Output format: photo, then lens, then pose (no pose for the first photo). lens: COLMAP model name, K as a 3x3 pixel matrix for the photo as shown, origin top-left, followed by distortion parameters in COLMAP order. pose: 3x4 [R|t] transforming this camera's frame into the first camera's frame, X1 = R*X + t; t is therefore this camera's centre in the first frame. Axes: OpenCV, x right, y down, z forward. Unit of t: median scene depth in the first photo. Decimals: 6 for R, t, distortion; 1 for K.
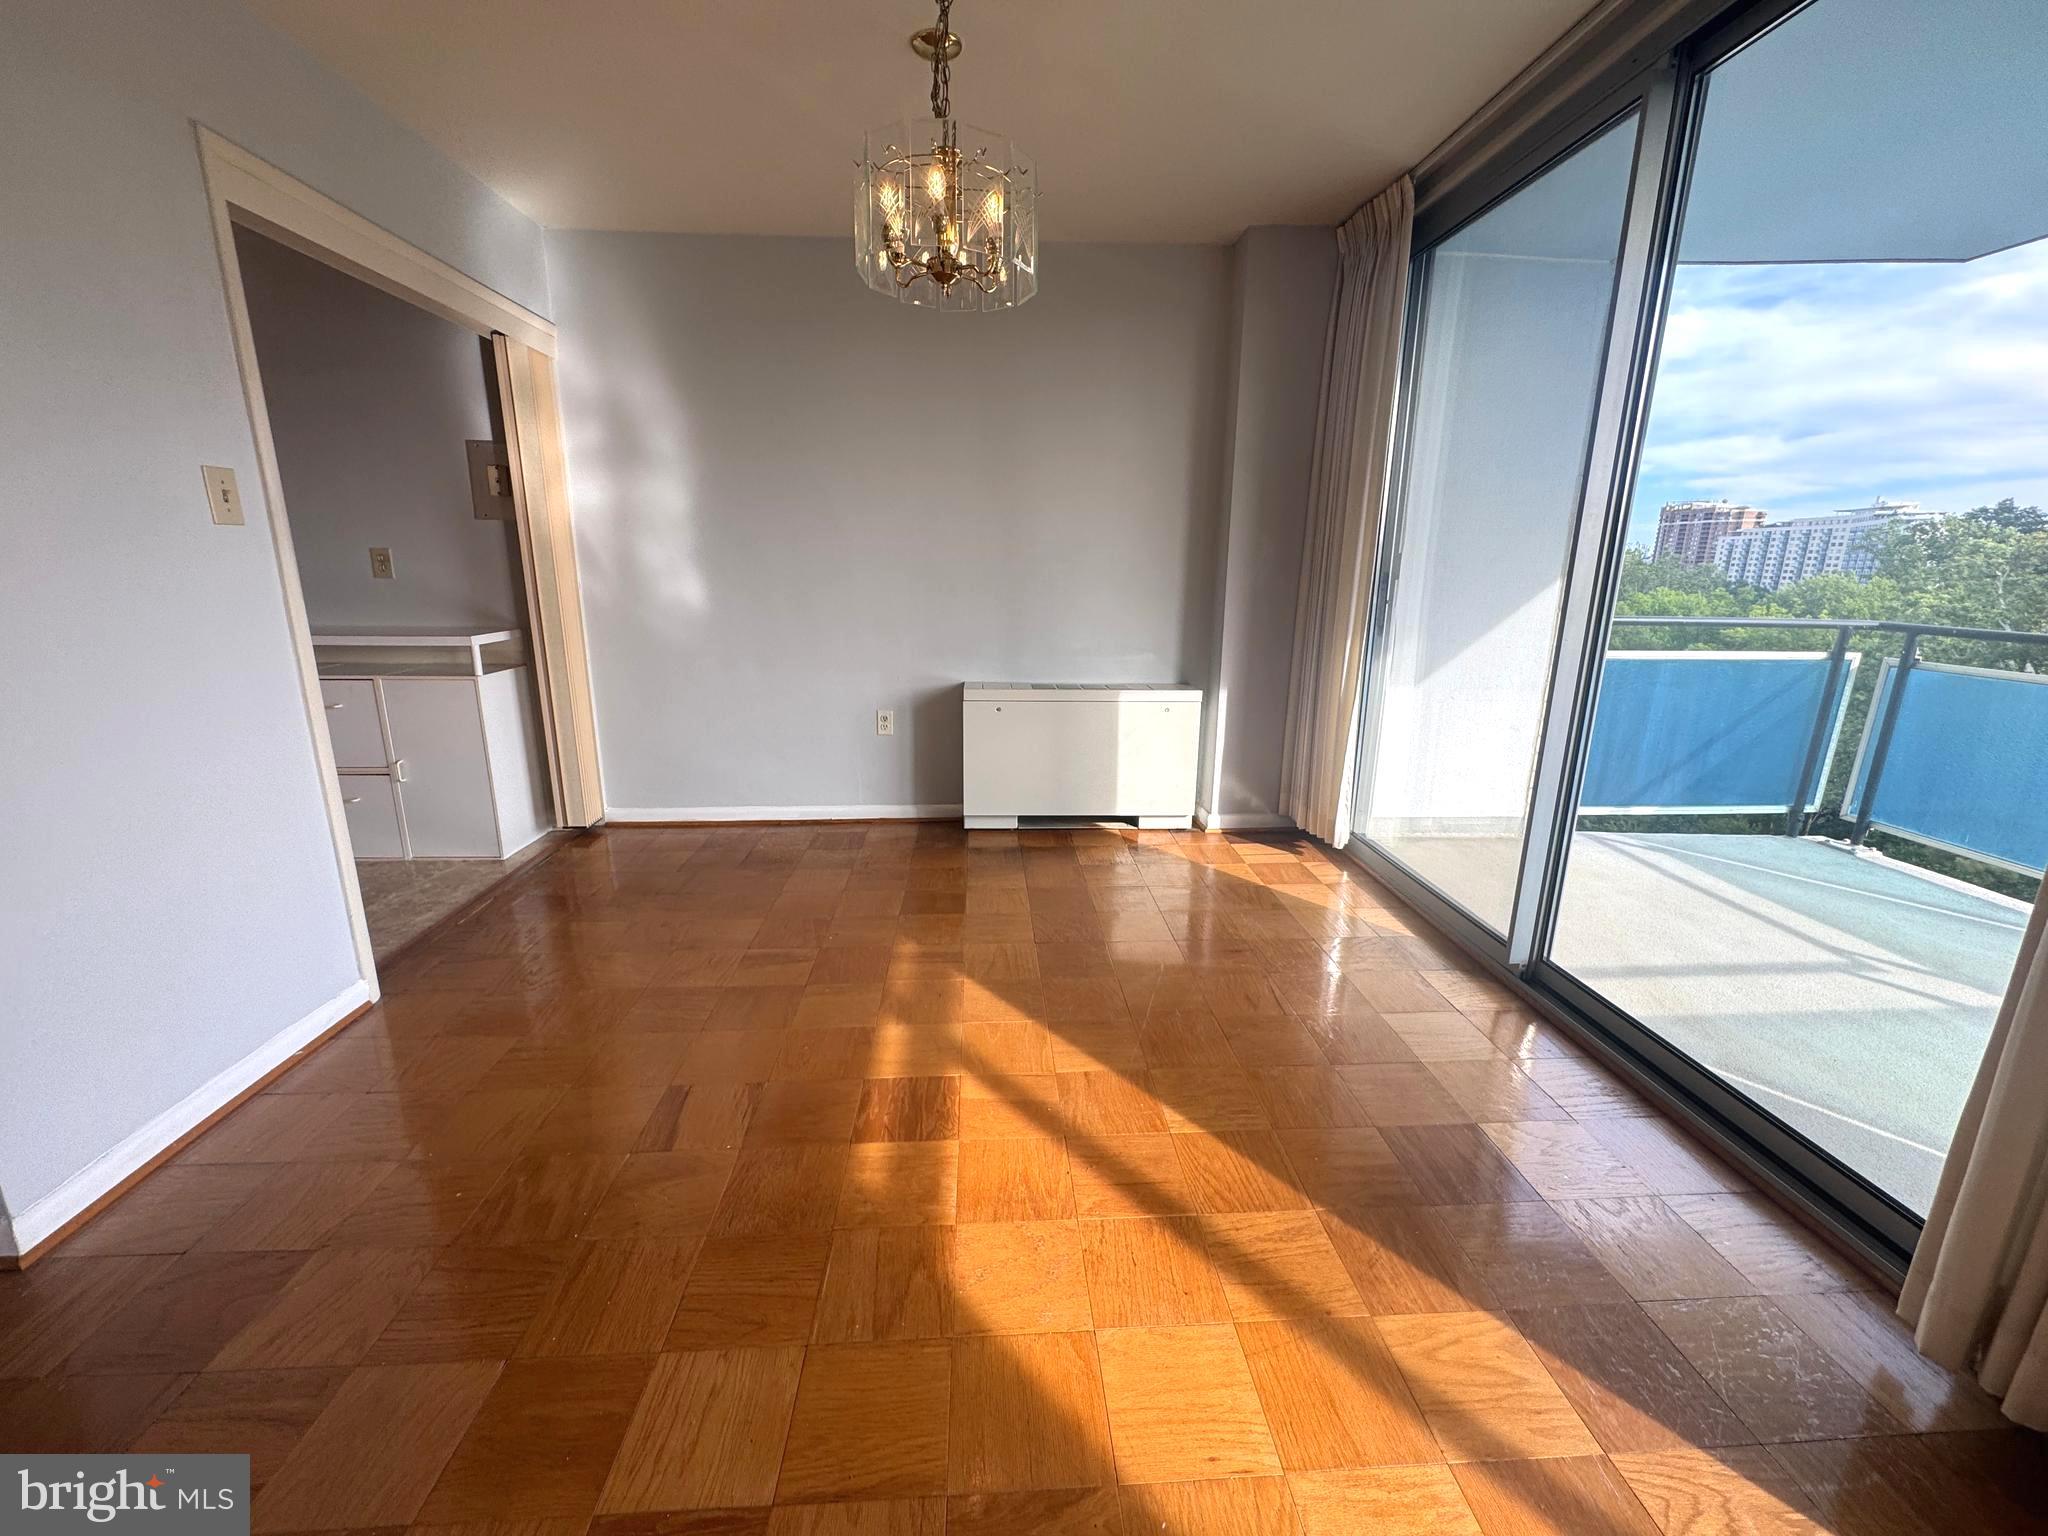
lens RADIAL K [[820.2, 0, 1024.7], [0, 820.2, 764.5], [0, 0, 1]] dist [-0.002579, 0.000089]
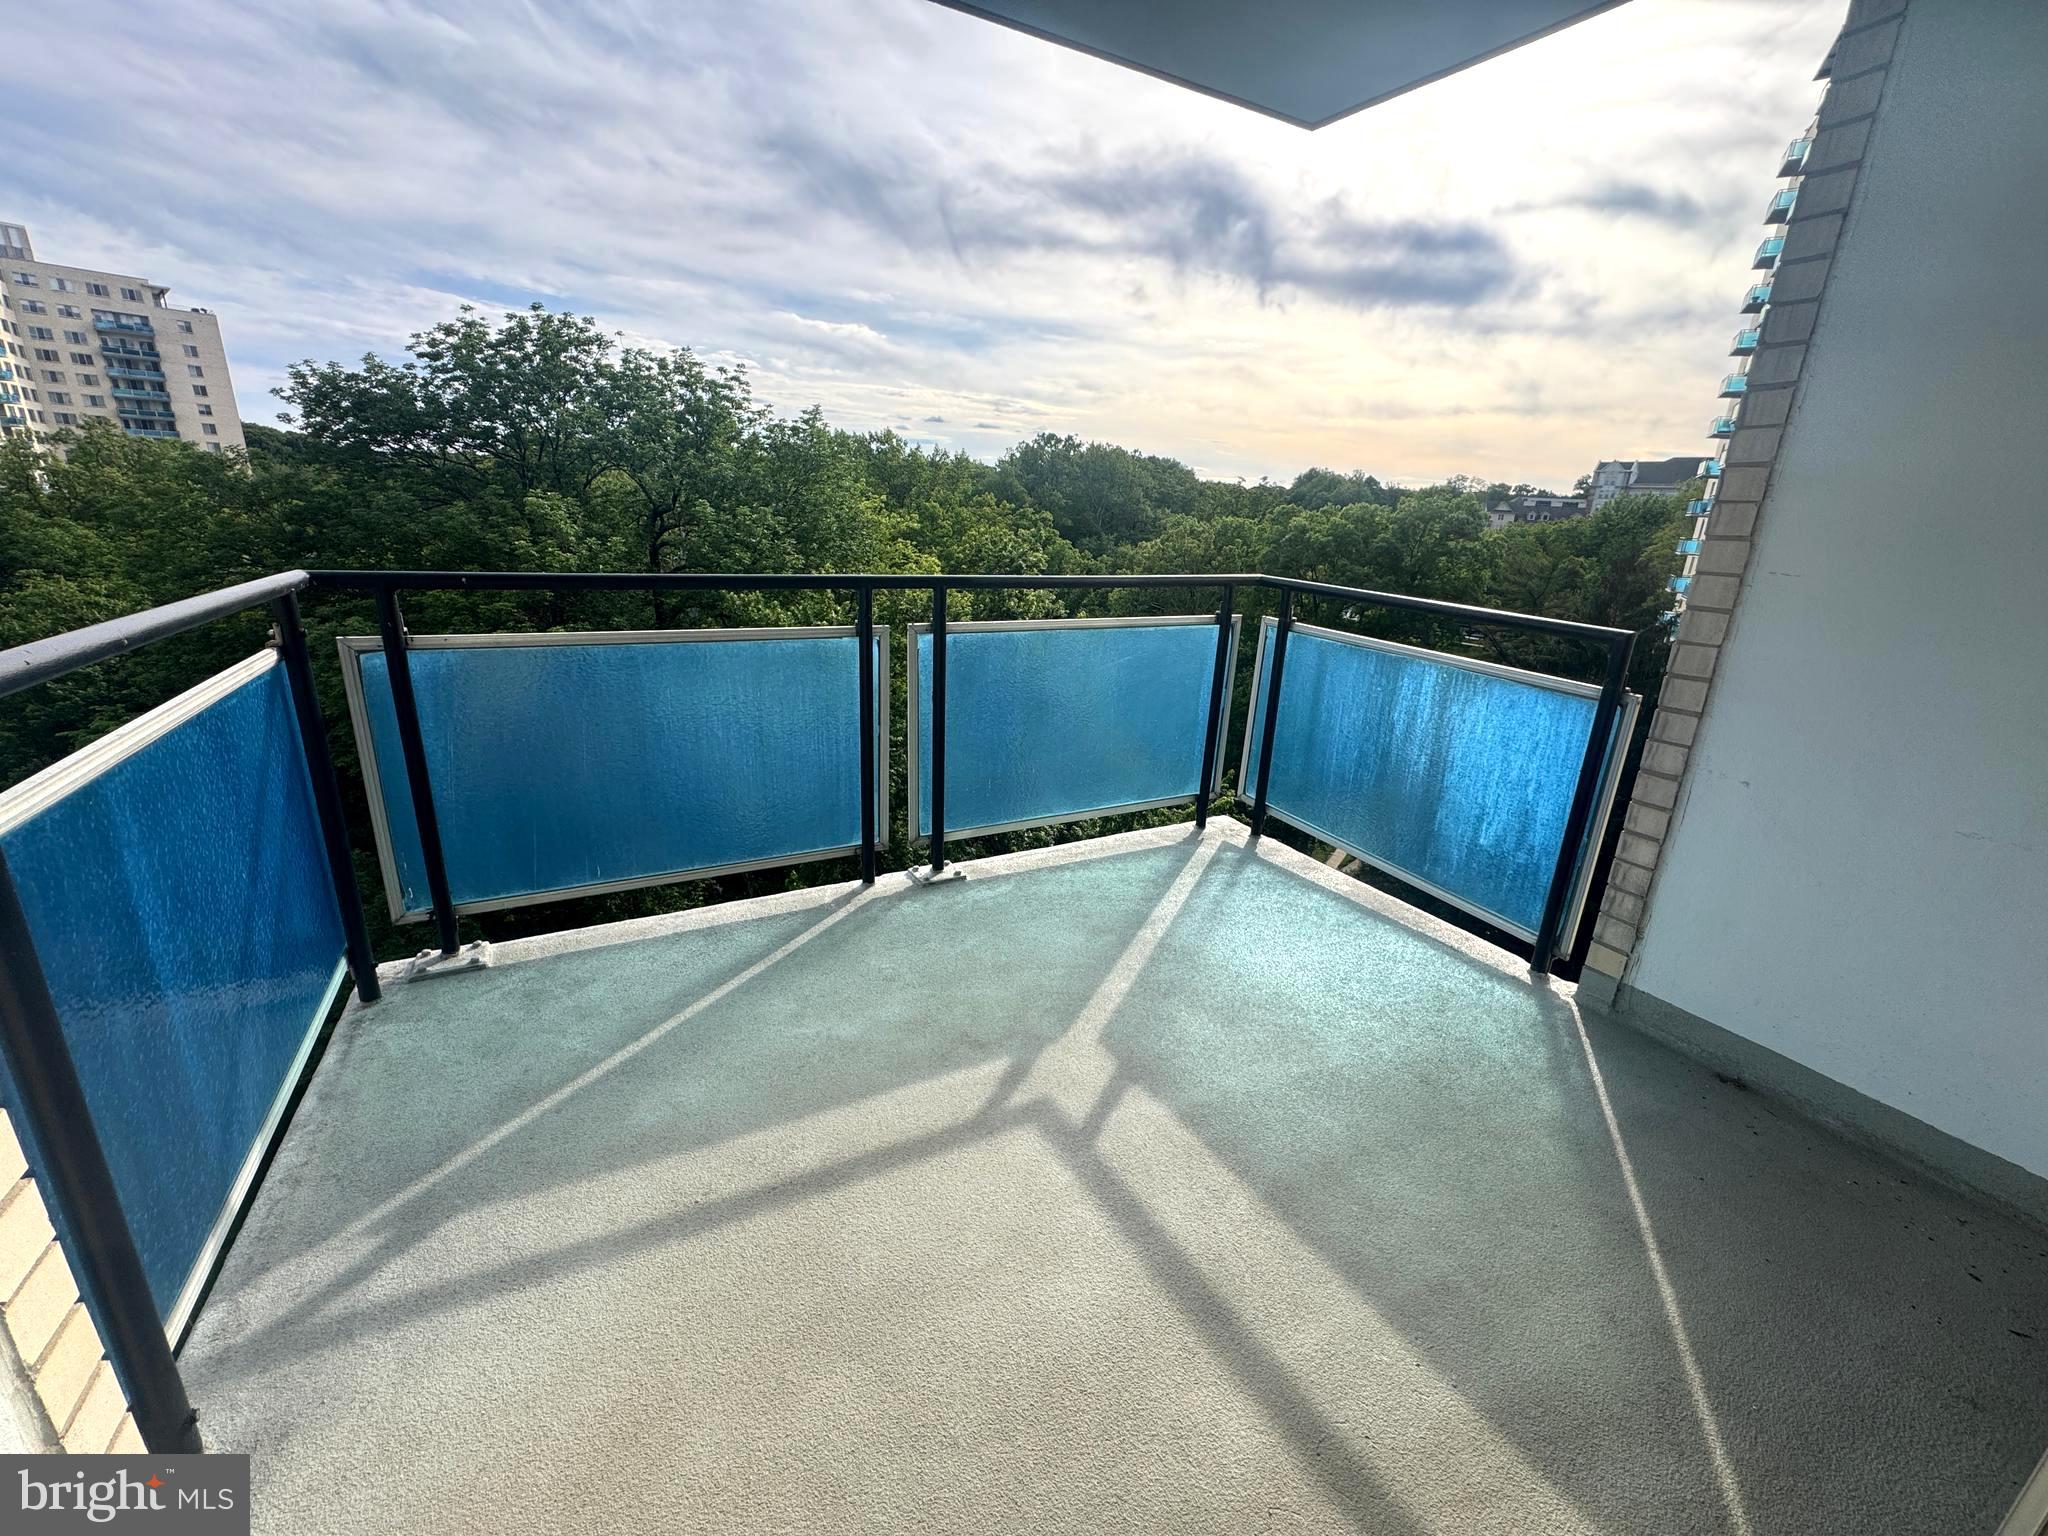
lens RADIAL K [[818.0, 0, 1031.6], [0, 818.0, 763.3], [0, 0, 1]] dist [-0.002930, -0.000106]
pose [[-0.412724, -0.301100, 0.859650, 0.405347], [0.173641, 0.900465, 0.398762, -0.201149], [-0.894152, 0.313850, -0.319361, 0.833469]]
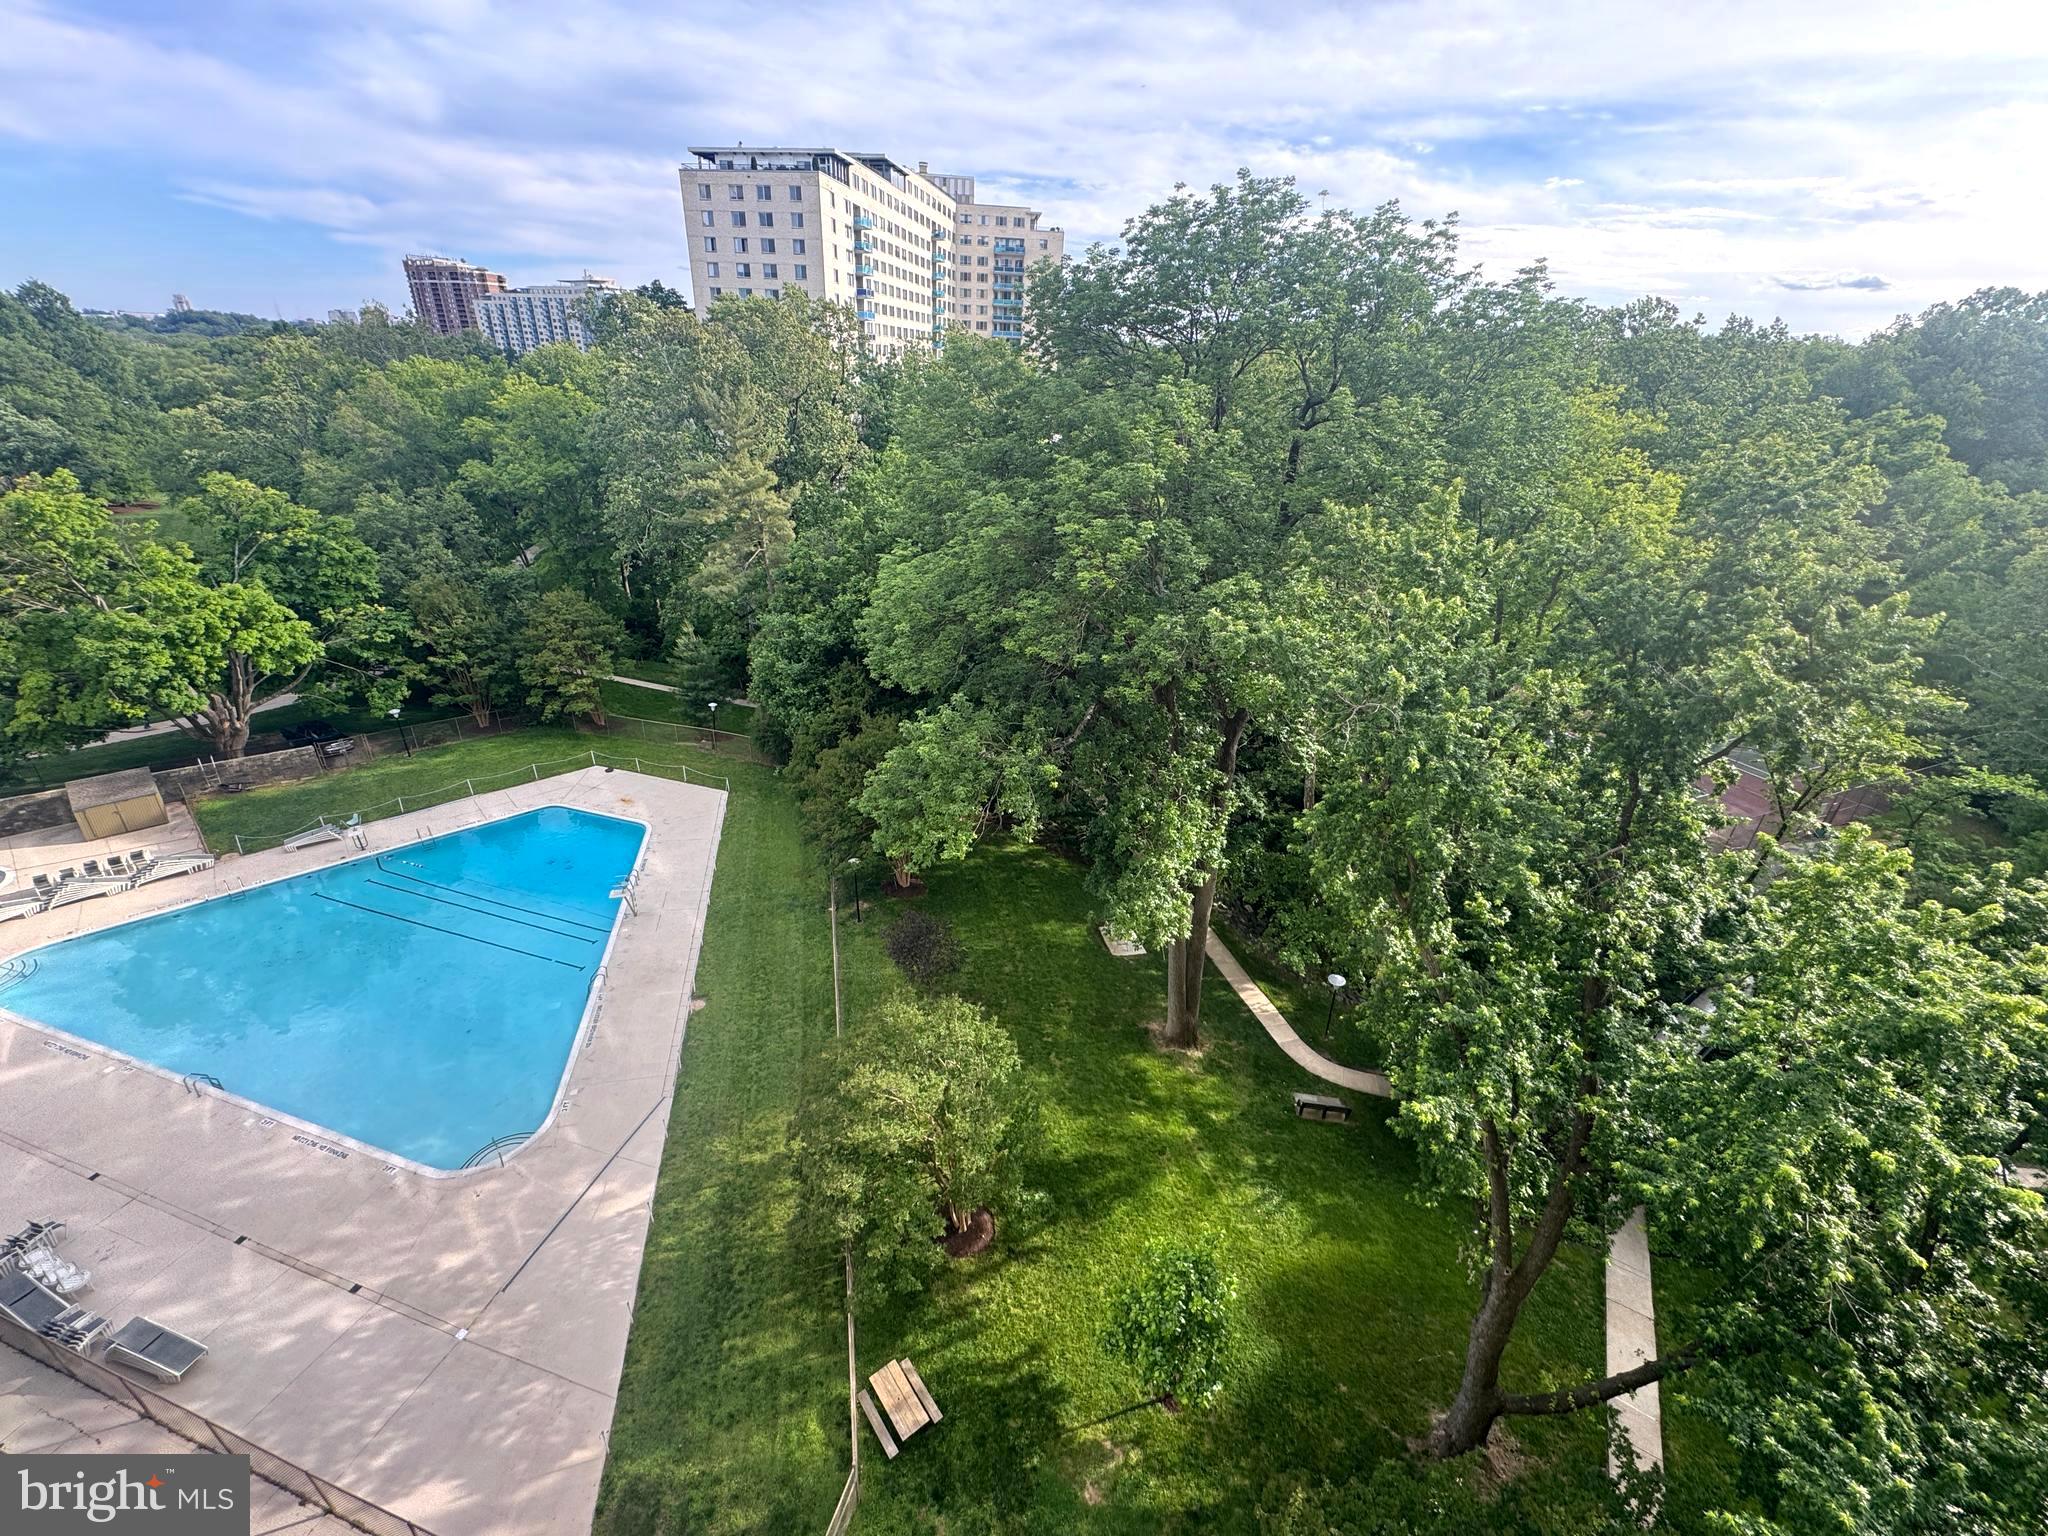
lens RADIAL K [[818.0, 0, 1023.8], [0, 818.0, 765.4], [0, 0, 1]] dist [-0.001017, -0.000064]
pose [[0.350780, -0.410919, 0.841486, 1.176394], [0.187075, 0.911220, 0.366988, -0.065858], [-0.917582, 0.028689, 0.396511, 0.318329]]
